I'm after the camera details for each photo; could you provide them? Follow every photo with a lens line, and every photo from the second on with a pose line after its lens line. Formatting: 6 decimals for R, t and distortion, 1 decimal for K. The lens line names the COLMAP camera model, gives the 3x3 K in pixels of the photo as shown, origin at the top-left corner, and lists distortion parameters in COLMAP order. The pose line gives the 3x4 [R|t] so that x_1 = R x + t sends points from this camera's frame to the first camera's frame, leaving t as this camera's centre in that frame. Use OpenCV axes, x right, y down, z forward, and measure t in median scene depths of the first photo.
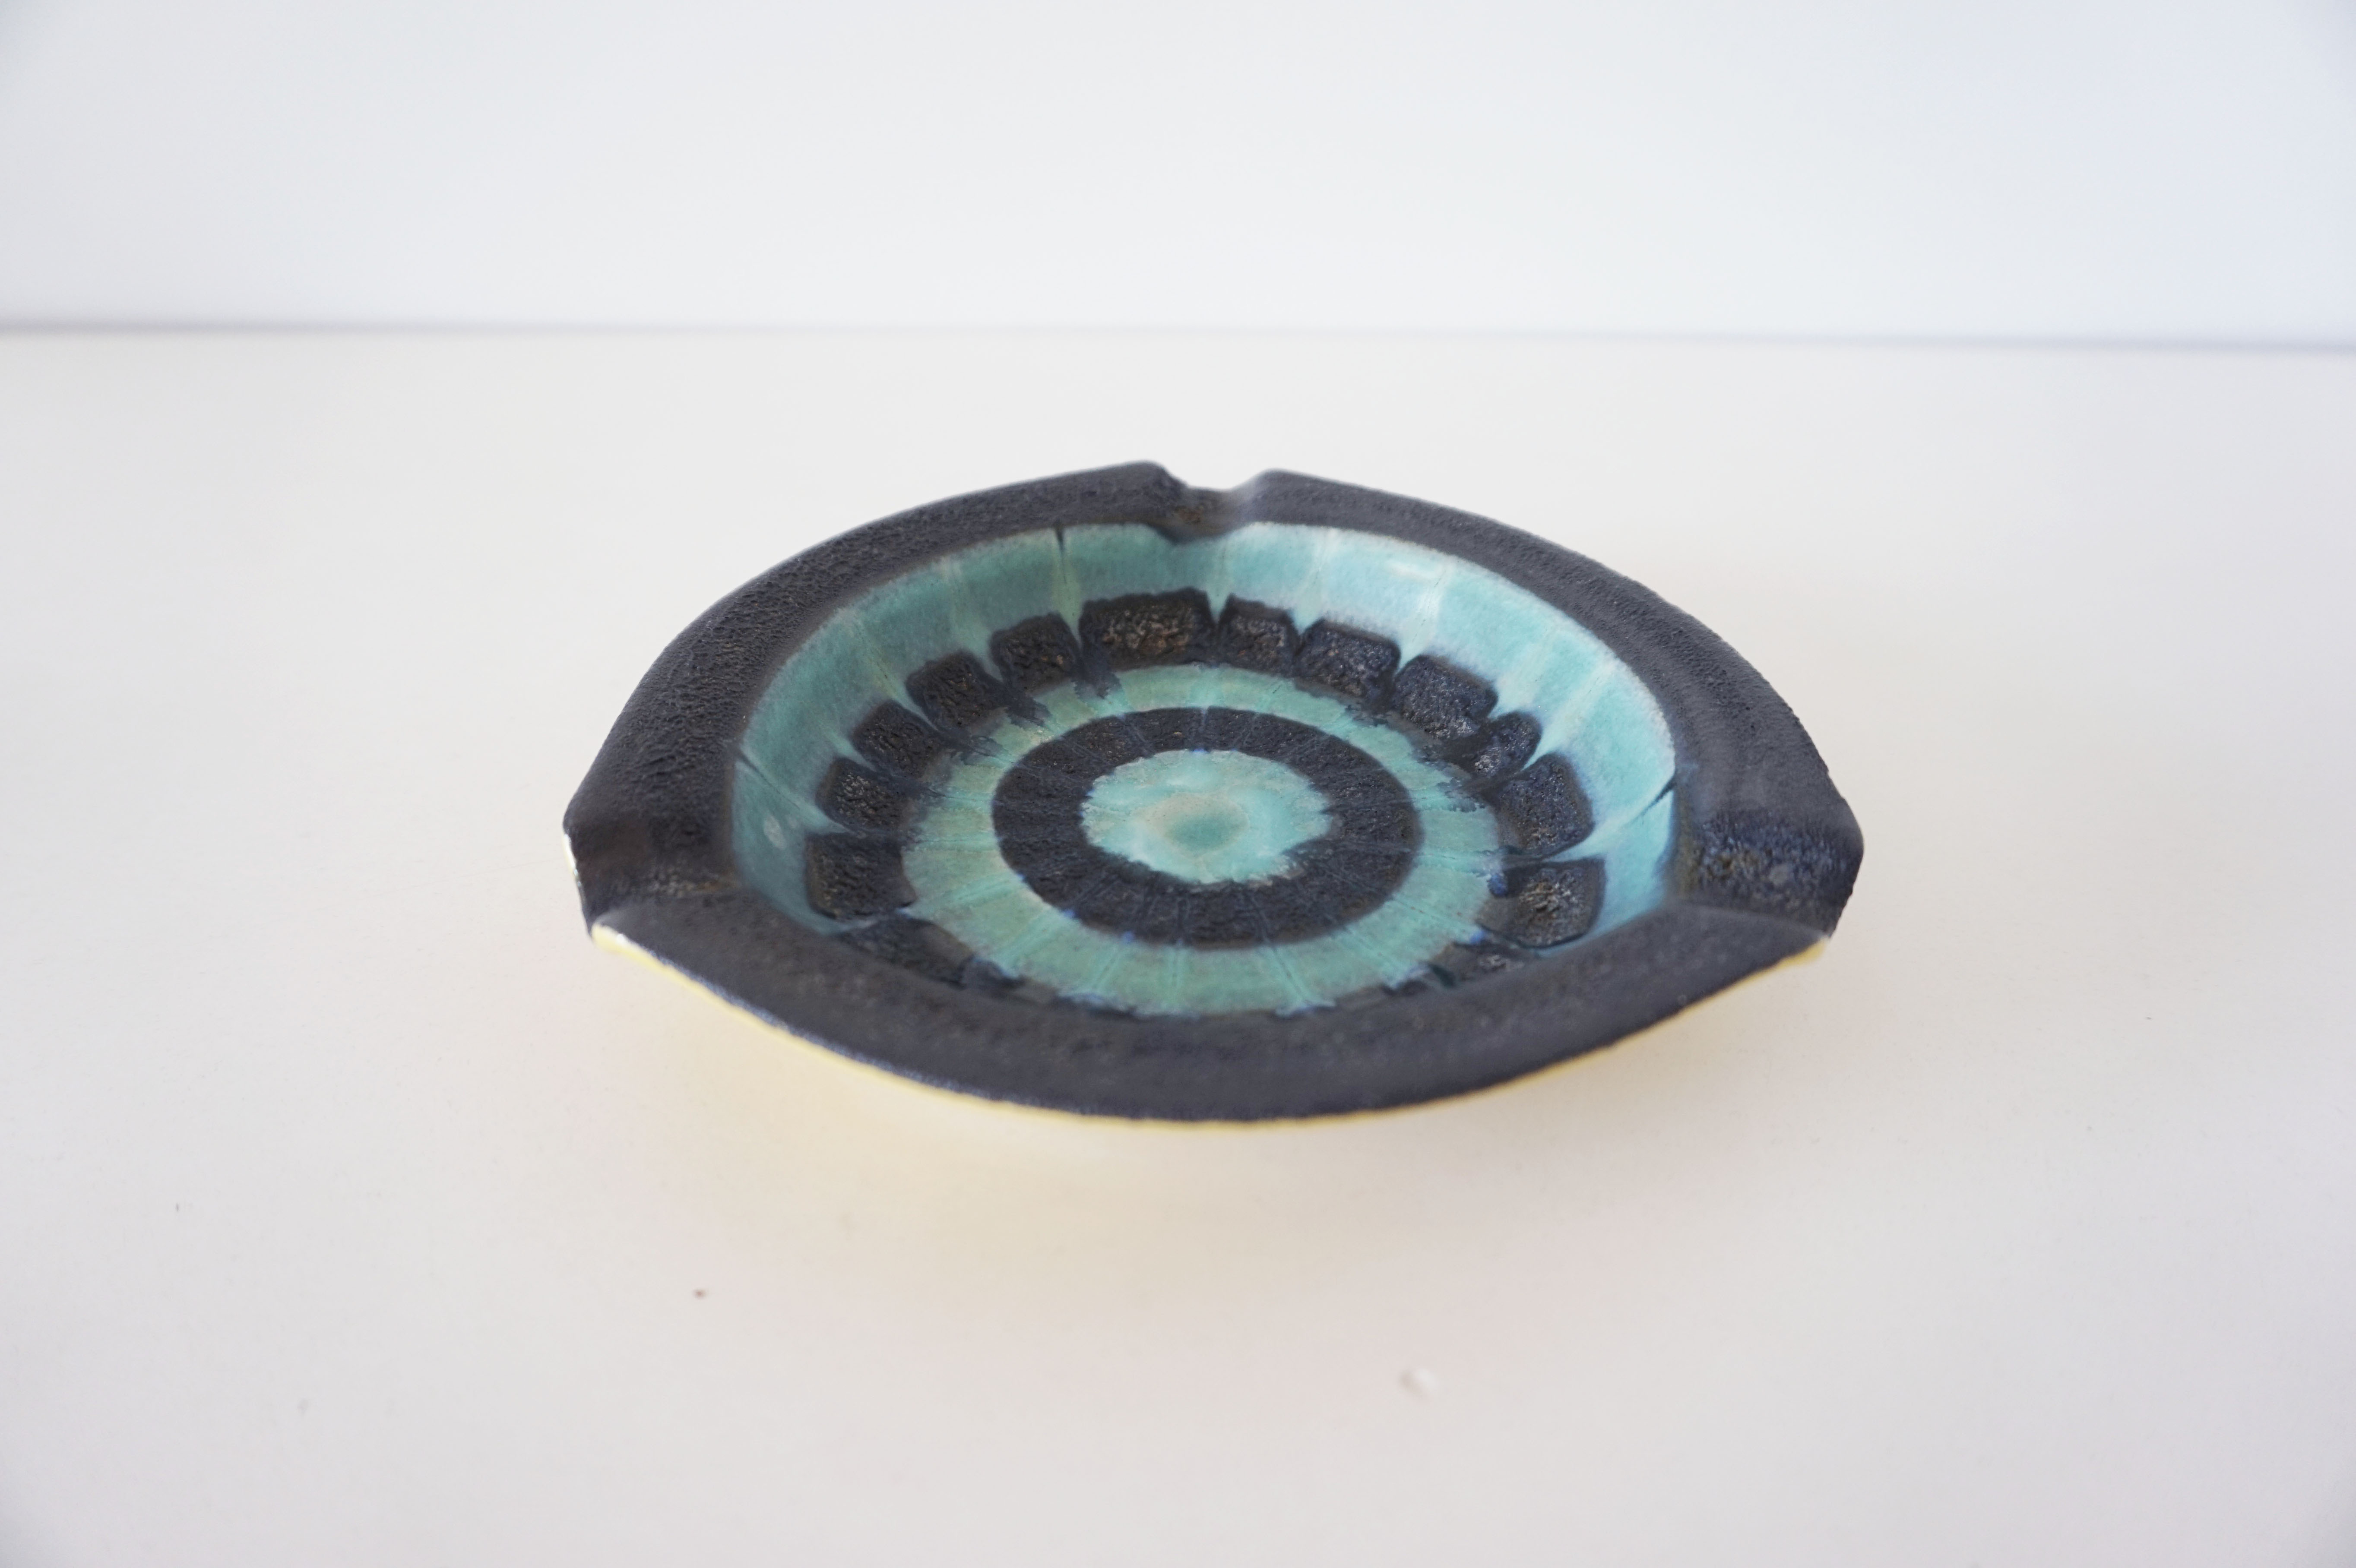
lens RADIAL K [[1603.7, 0, 1171.0], [0, 1603.7, 782.8], [0, 0, 1]] dist [-0.036838, 0.017657]
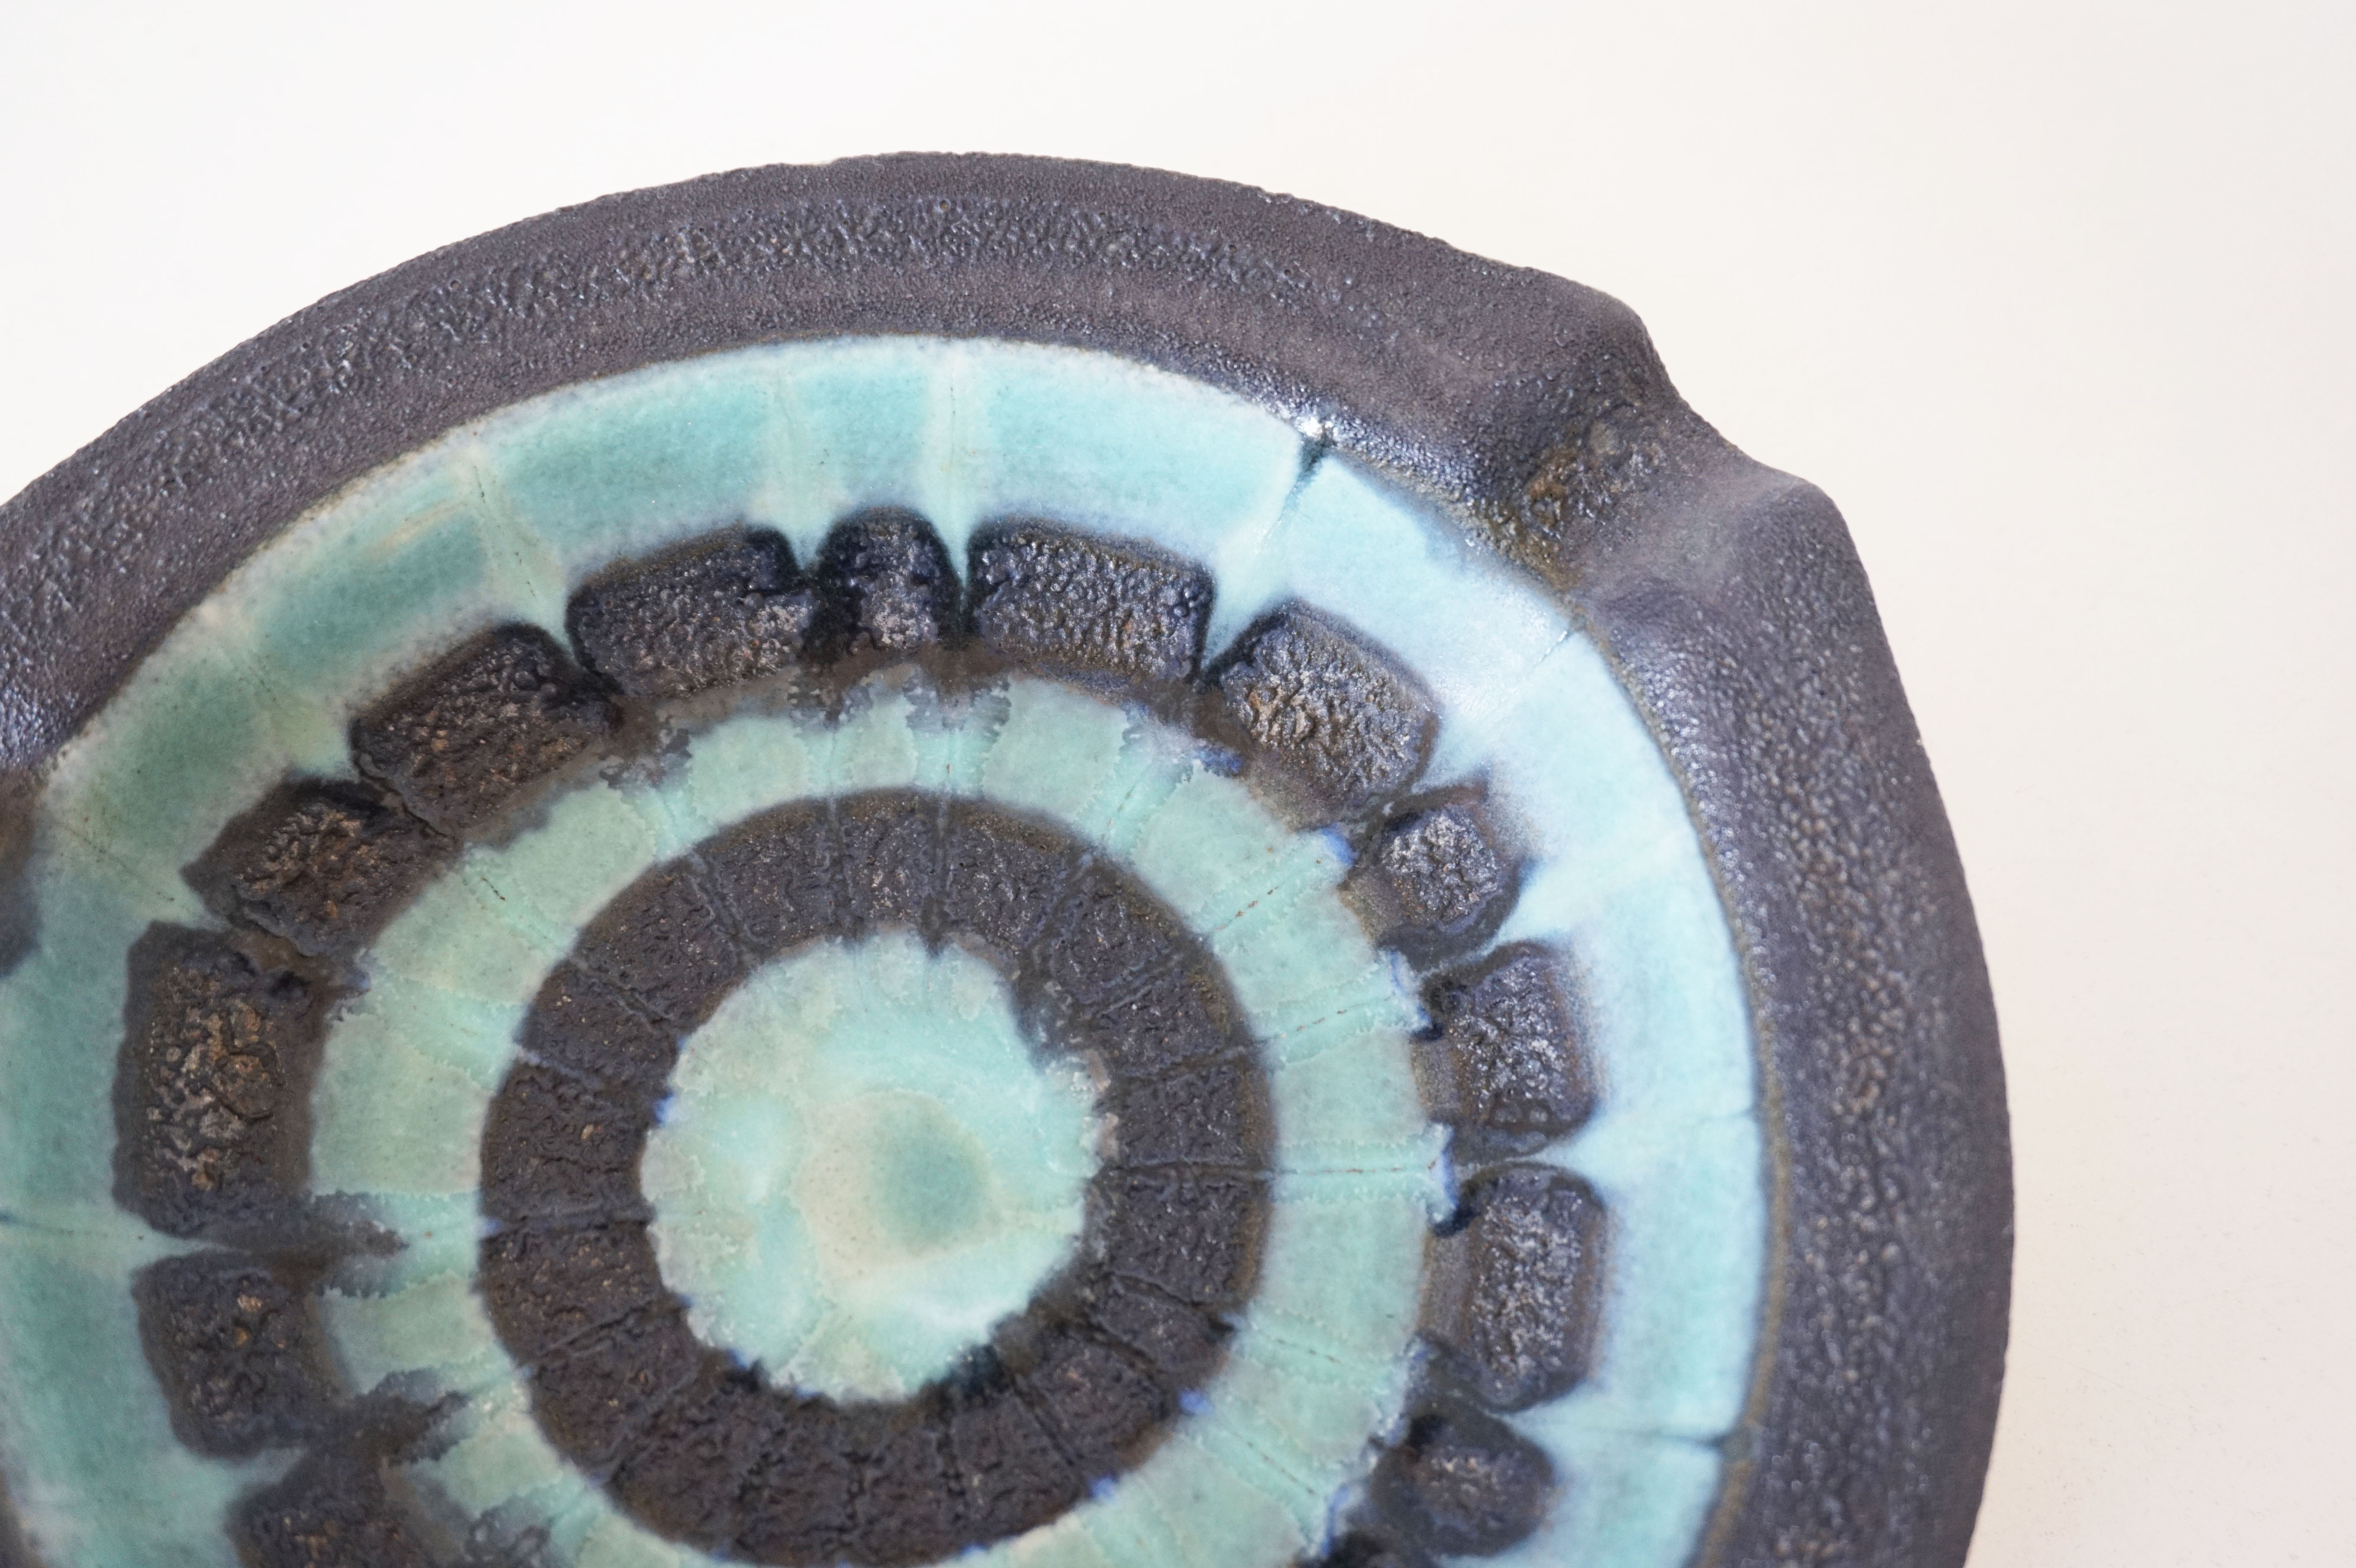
lens RADIAL K [[2732.1, 0, 1172.1], [0, 2732.1, 797.1], [0, 0, 1]] dist [0.012229, 0.000000]
pose [[0.268974, -0.906442, 0.325601, -0.132192], [0.477651, 0.419096, 0.772145, -0.660084], [-0.836362, -0.052163, 0.545689, 0.417215]]
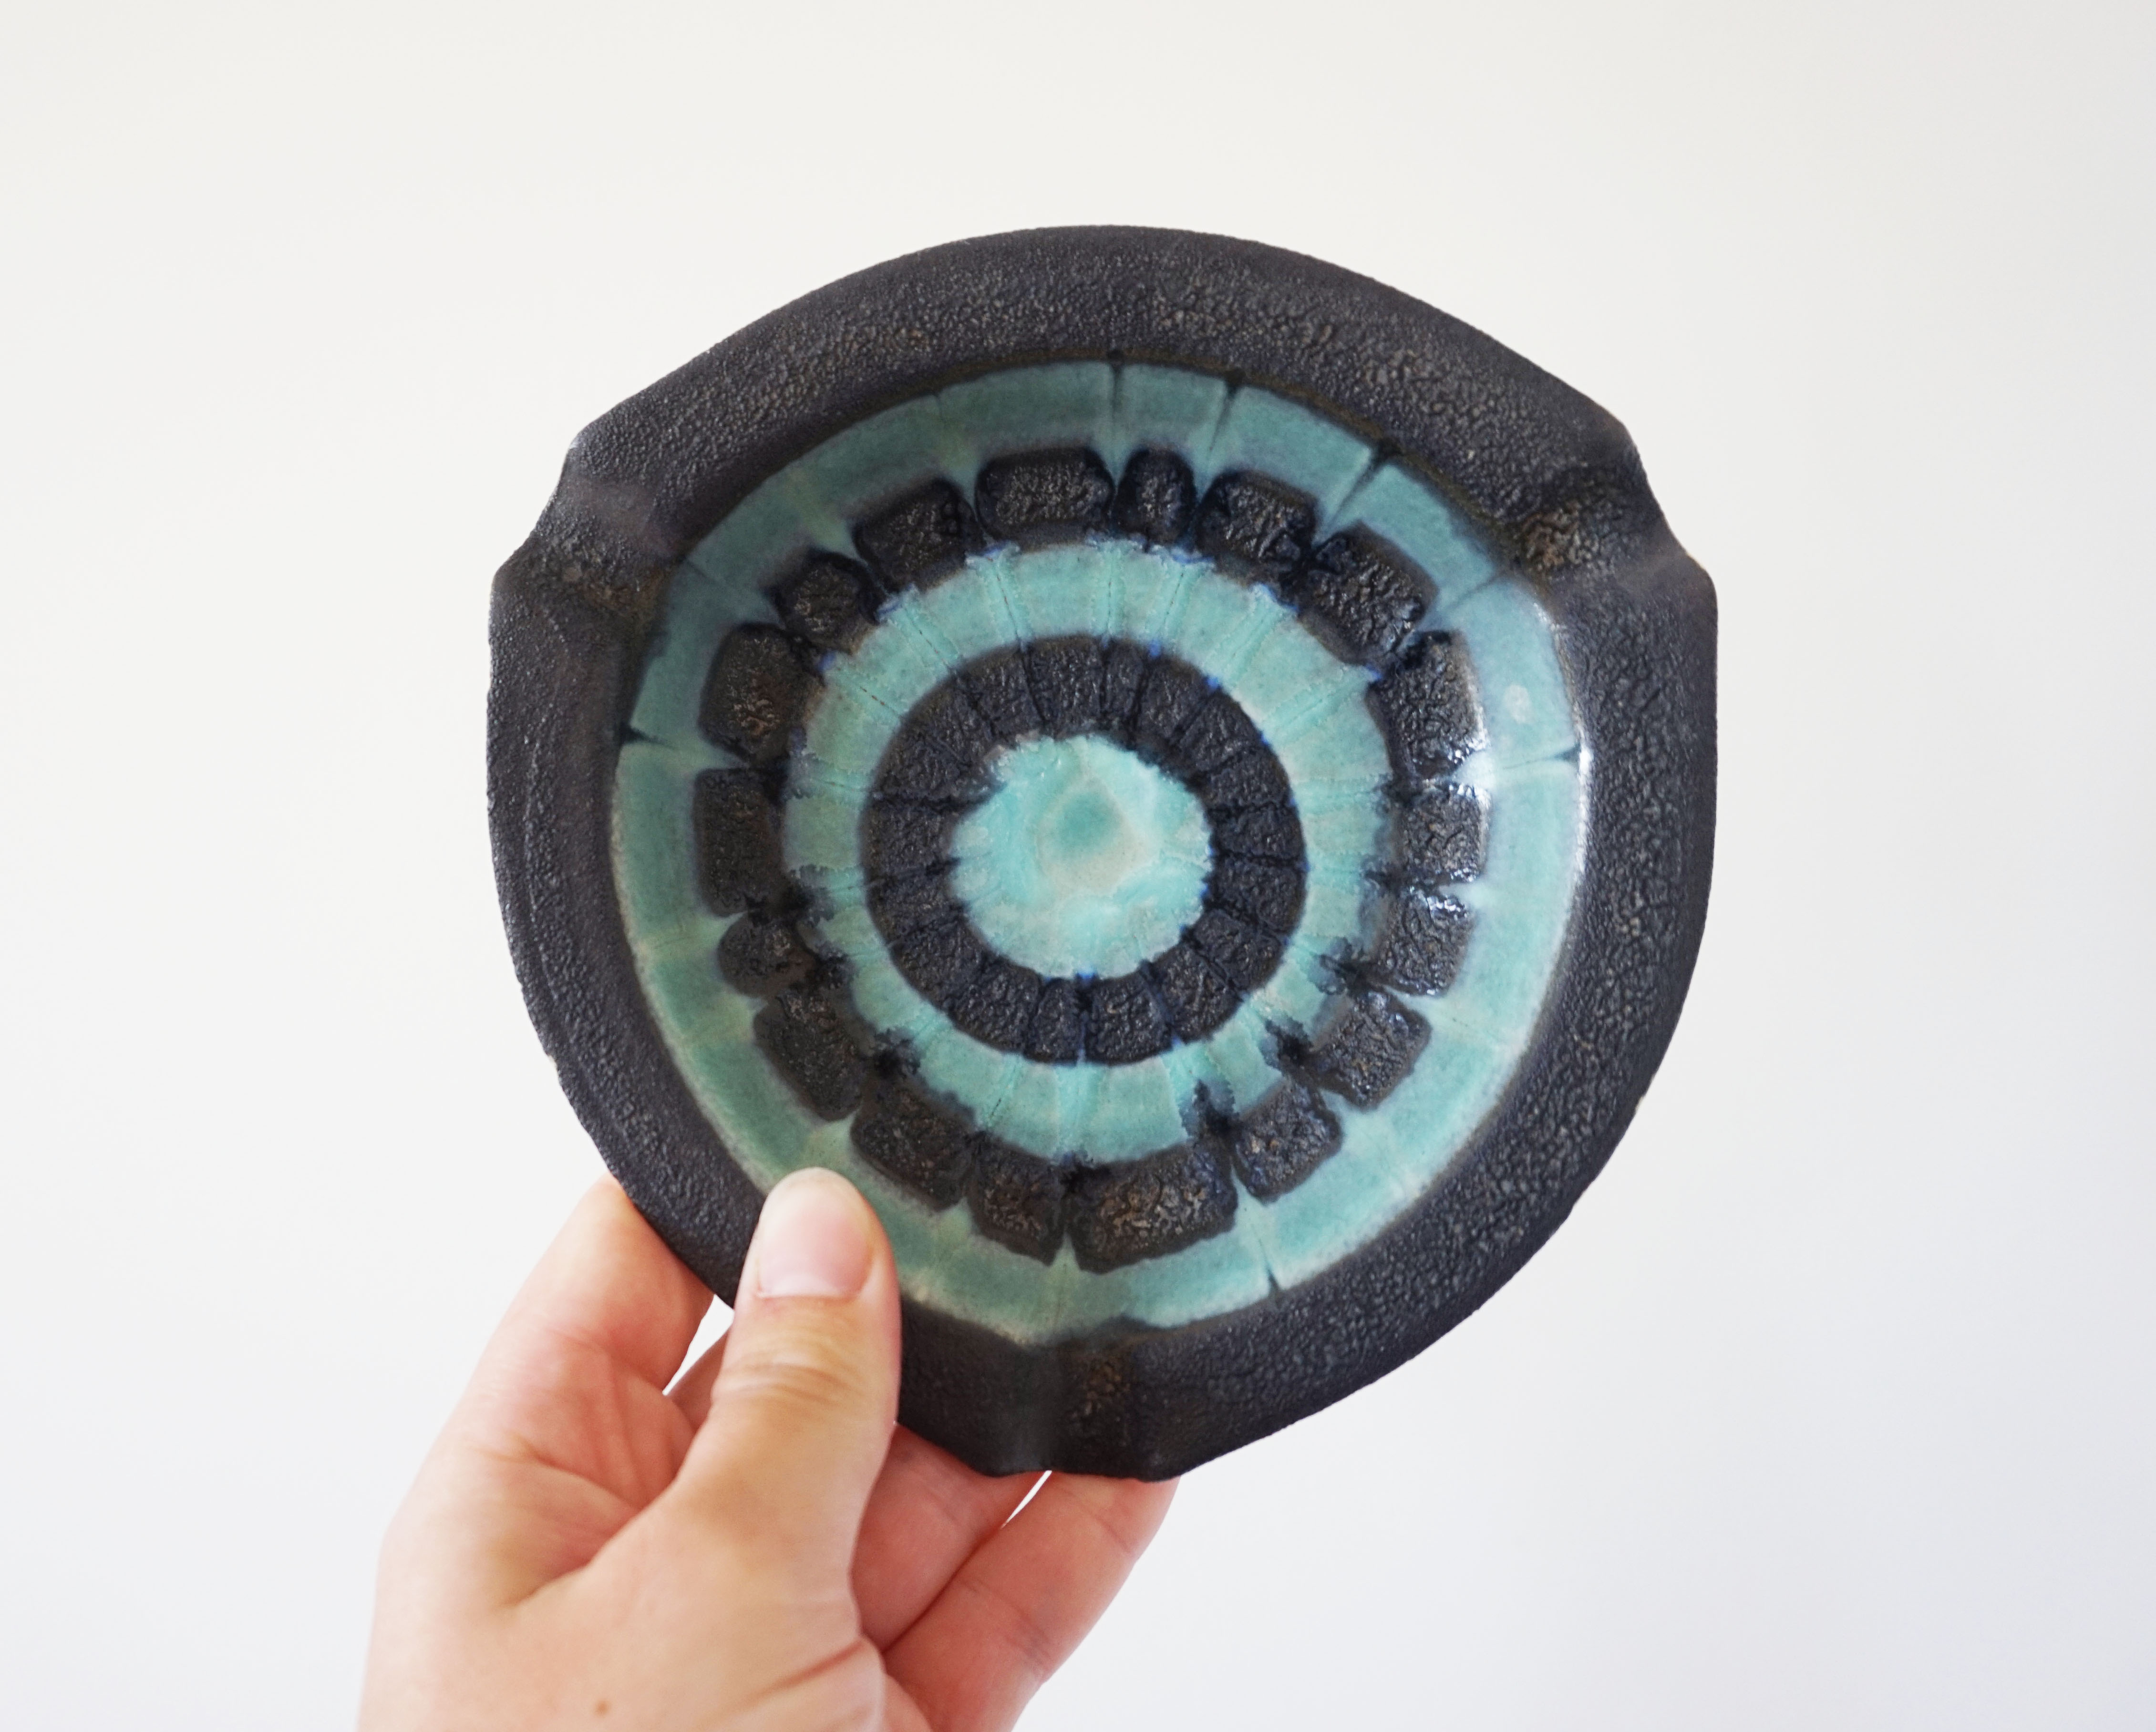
lens RADIAL K [[1980.3, 0, 860.1], [0, 1980.3, 855.0], [0, 0, 1]] dist [0.005514, 0.000000]
pose [[-0.995907, 0.015255, 0.089087, 0.045942], [0.064762, -0.567115, 0.821089, -0.934768], [0.063048, 0.823498, 0.563805, 0.310493]]
